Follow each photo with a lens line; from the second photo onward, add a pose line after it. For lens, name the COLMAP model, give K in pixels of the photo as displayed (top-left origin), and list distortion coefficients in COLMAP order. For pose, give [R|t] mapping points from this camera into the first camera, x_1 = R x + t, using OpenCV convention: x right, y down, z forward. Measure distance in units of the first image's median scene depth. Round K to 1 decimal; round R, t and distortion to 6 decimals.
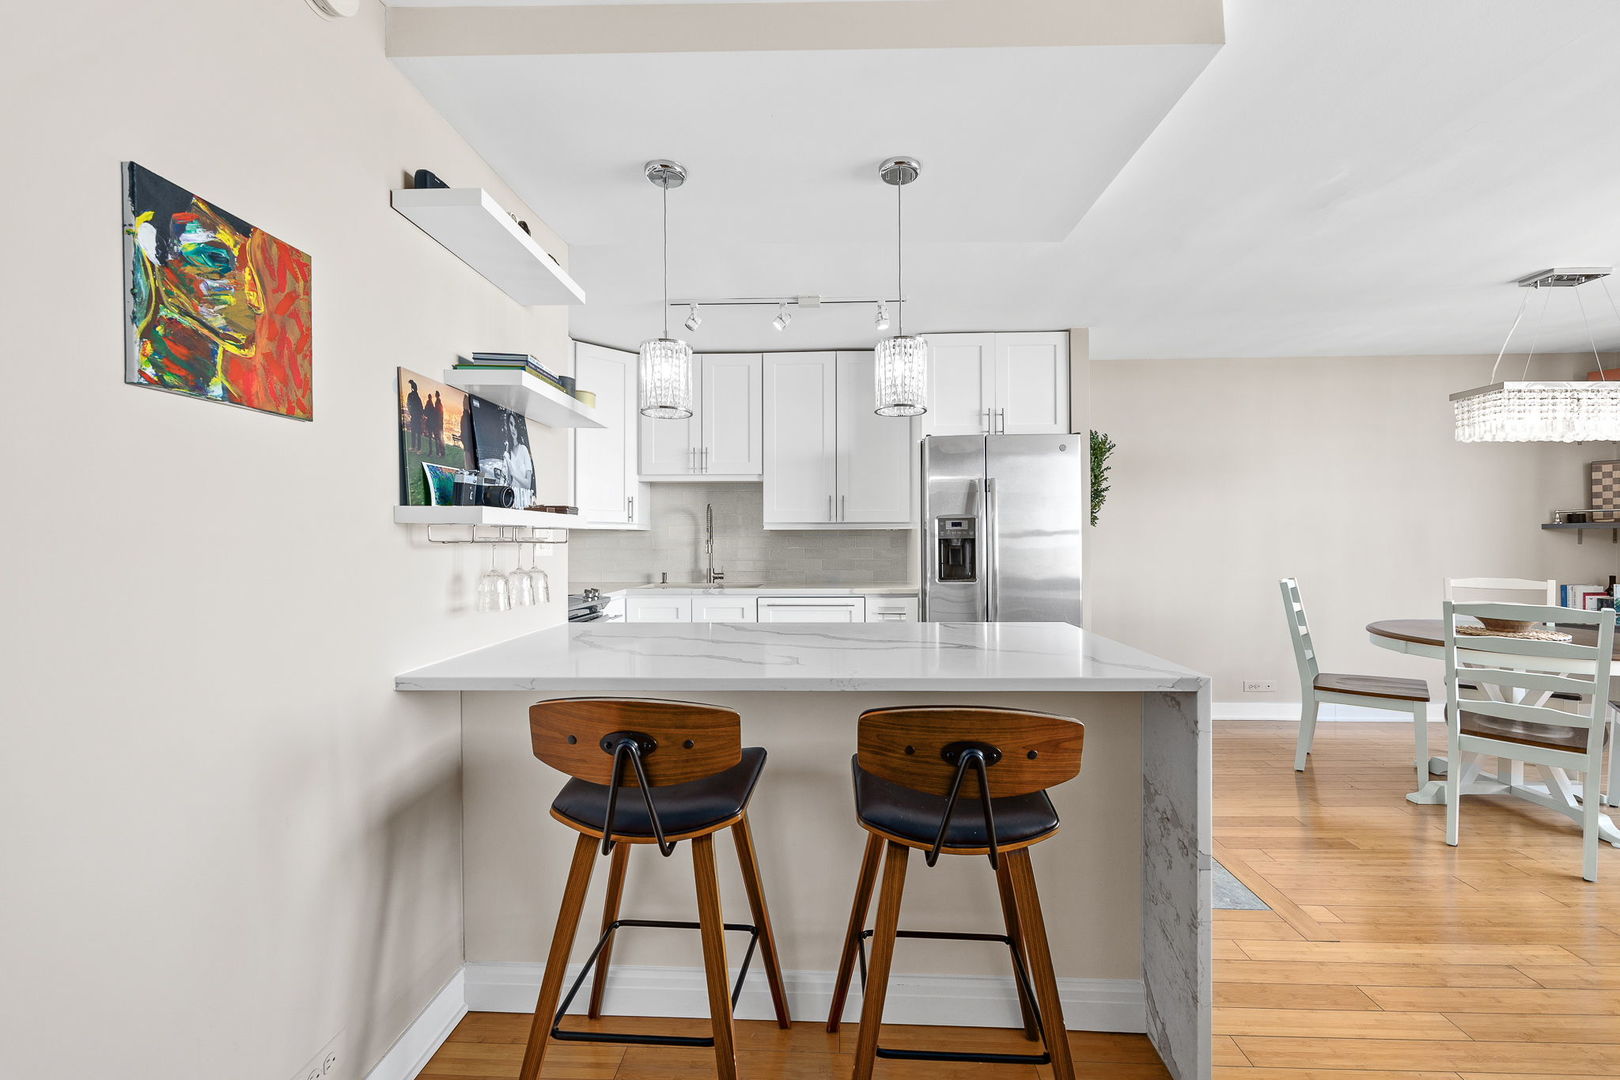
lens RADIAL K [[654.1, 0, 813.2], [0, 654.1, 540.9], [0, 0, 1]] dist [-0.002881, -0.000493]
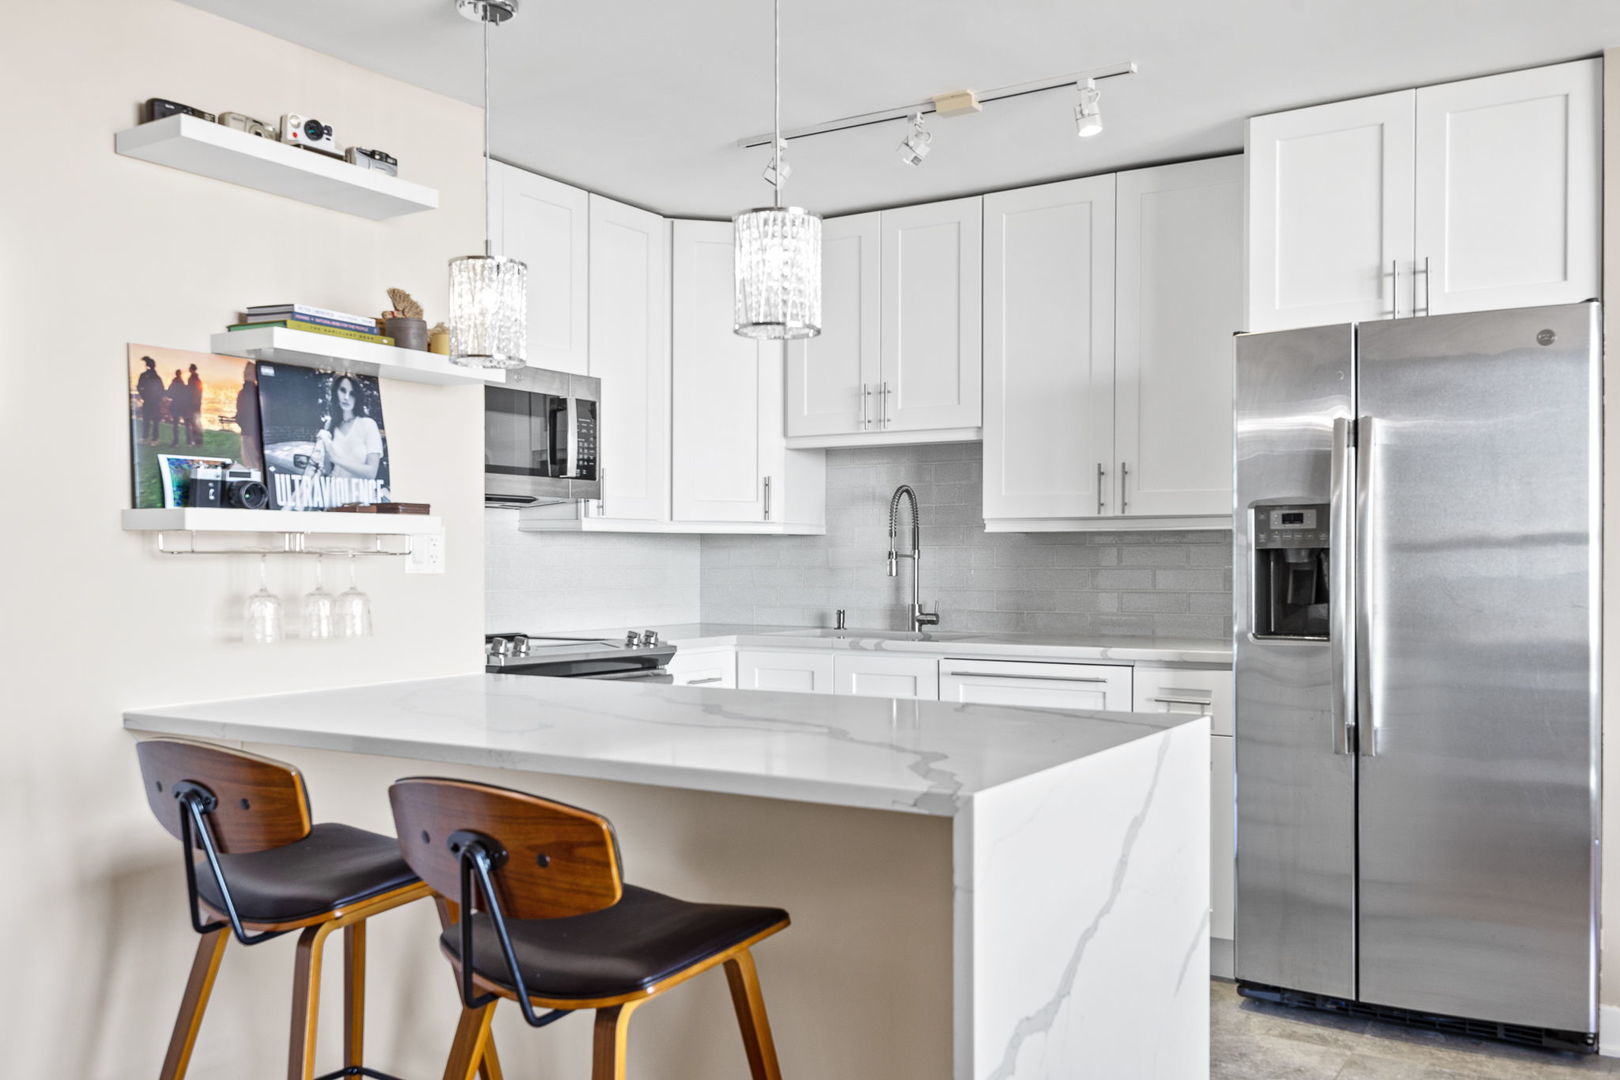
lens RADIAL K [[1382.5, 0, 803.4], [0, 1382.5, 579.0], [0, 0, 1]] dist [-0.009783, 0.020388]
pose [[0.860565, 0.011034, -0.509220, 0.731384], [-0.002009, 0.999831, 0.018270, 0.001329], [0.509336, -0.014700, 0.860442, -0.062003]]
